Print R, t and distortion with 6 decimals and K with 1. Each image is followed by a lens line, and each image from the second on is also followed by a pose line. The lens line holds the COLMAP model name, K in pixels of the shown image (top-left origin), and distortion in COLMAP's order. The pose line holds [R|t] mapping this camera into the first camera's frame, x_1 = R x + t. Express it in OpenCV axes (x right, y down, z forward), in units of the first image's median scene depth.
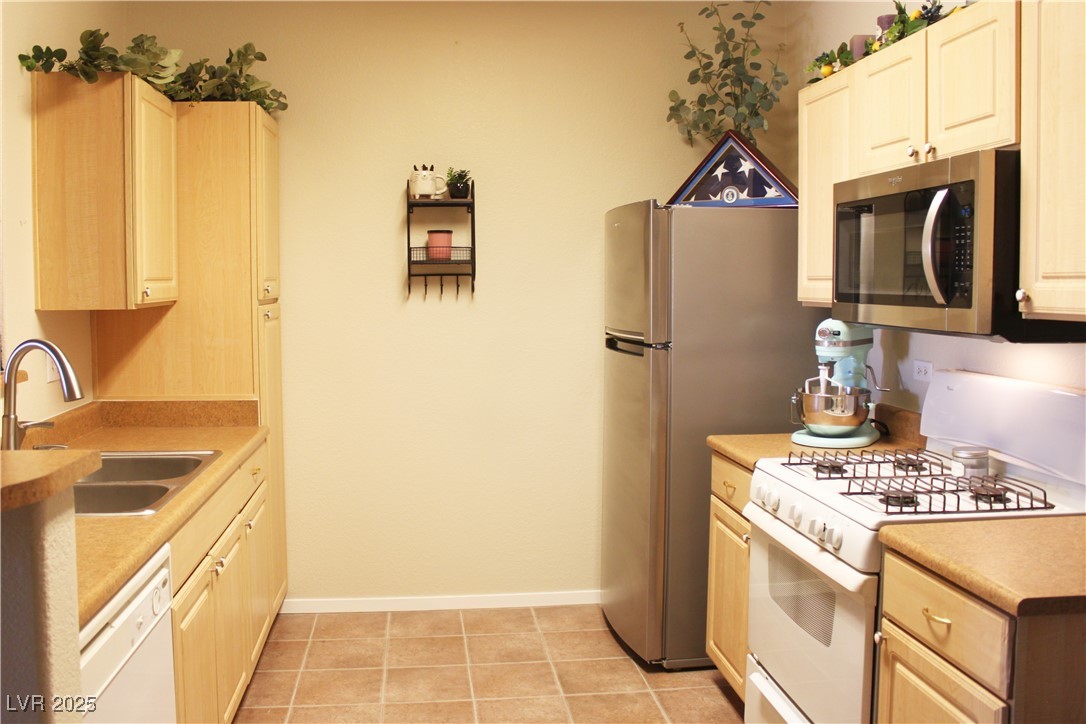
lens RADIAL K [[941.9, 0, 540.3], [0, 941.9, 341.7], [0, 0, 1]] dist [-0.156216, 0.117112]
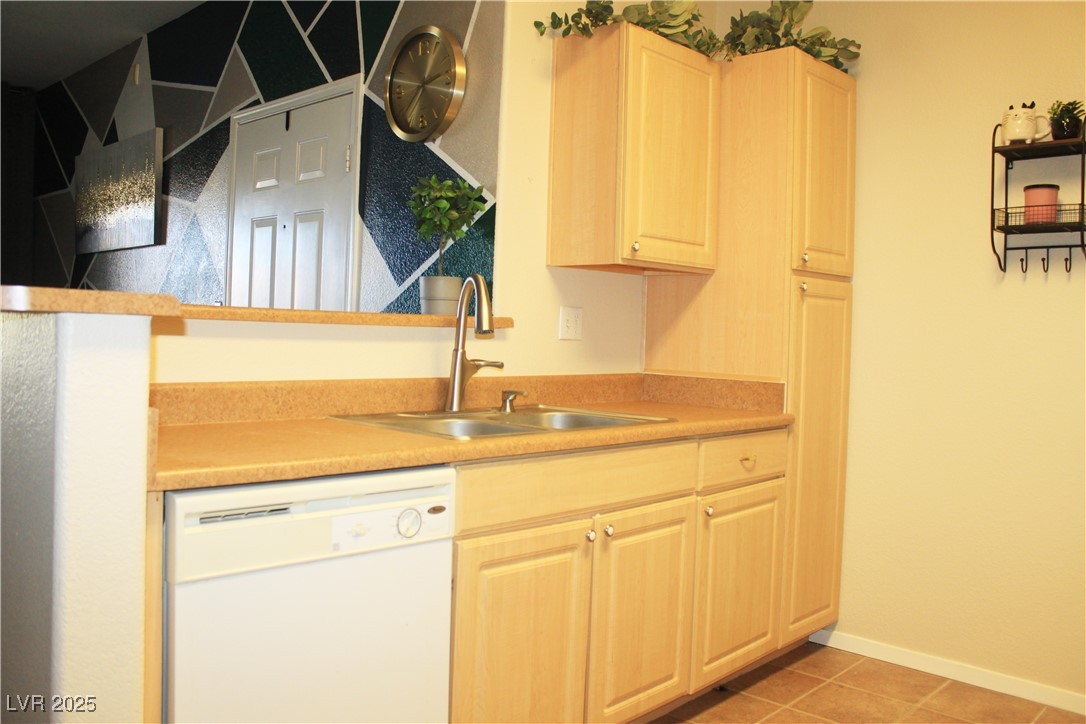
lens RADIAL K [[920.9, 0, 583.4], [0, 920.9, 350.3], [0, 0, 1]] dist [-0.154358, 0.110939]
pose [[0.650360, 0.038318, -0.758659, 0.223953], [-0.085057, 0.996120, -0.022604, 0.067797], [0.754849, 0.079229, 0.651096, 0.299692]]
